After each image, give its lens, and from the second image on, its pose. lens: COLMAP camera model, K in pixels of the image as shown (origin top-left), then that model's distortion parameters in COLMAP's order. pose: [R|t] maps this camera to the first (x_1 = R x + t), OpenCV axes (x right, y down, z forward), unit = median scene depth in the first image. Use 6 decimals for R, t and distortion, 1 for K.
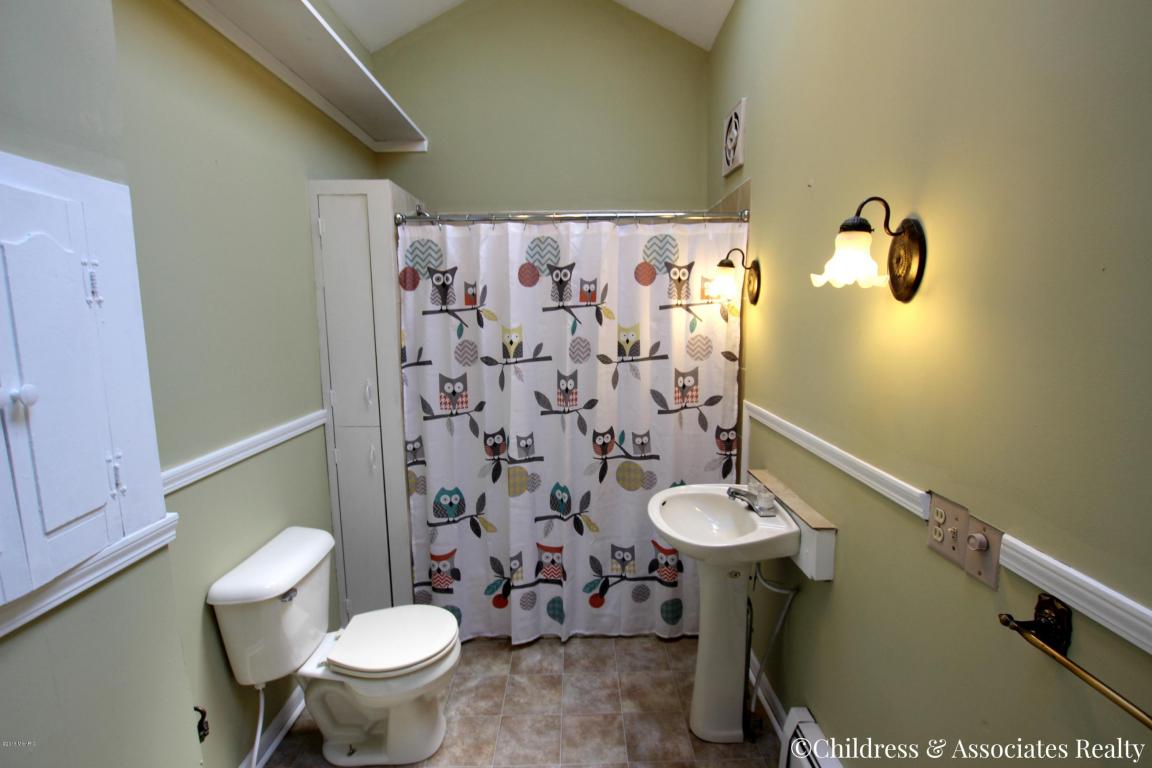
lens RADIAL K [[538.8, 0, 579.5], [0, 538.8, 389.3], [0, 0, 1]] dist [-0.027039, 0.000643]
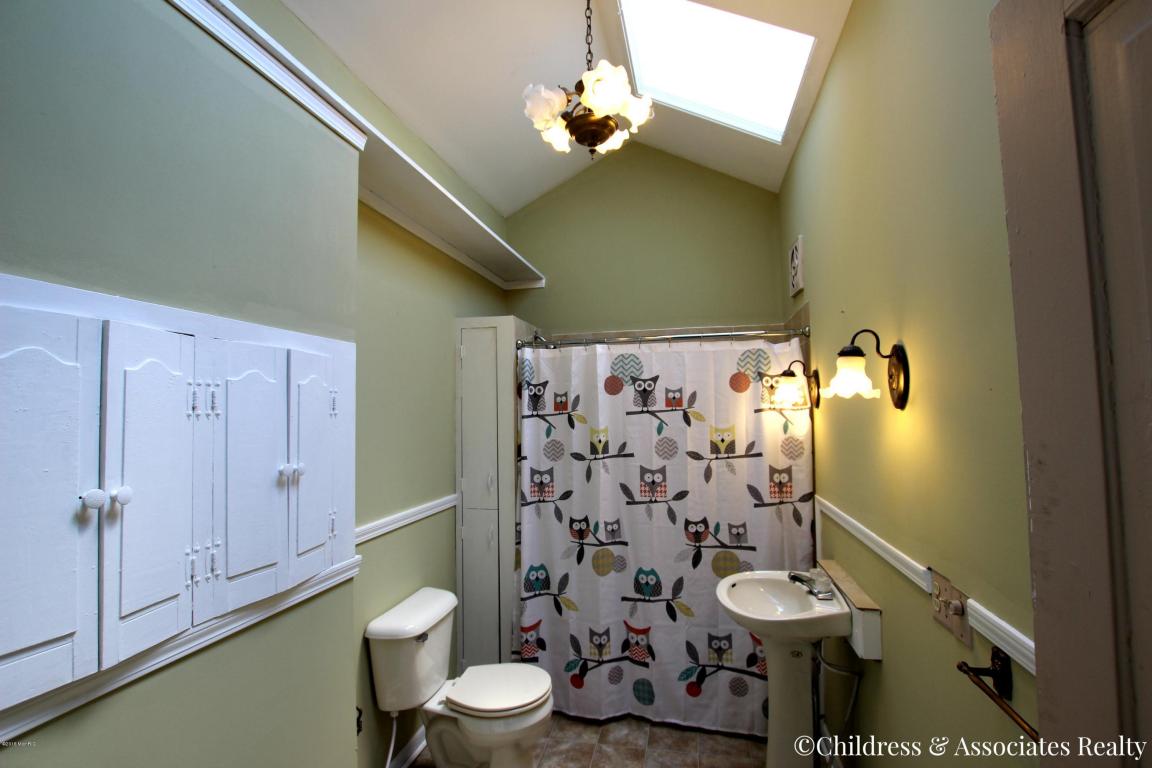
lens RADIAL K [[538.8, 0, 579.5], [0, 538.8, 389.3], [0, 0, 1]] dist [-0.027039, 0.000643]
pose [[0.976626, -0.015402, -0.214392, 0.093013], [-0.023763, 0.983578, -0.178911, 0.018324], [0.213627, 0.179824, 0.960222, -0.223646]]
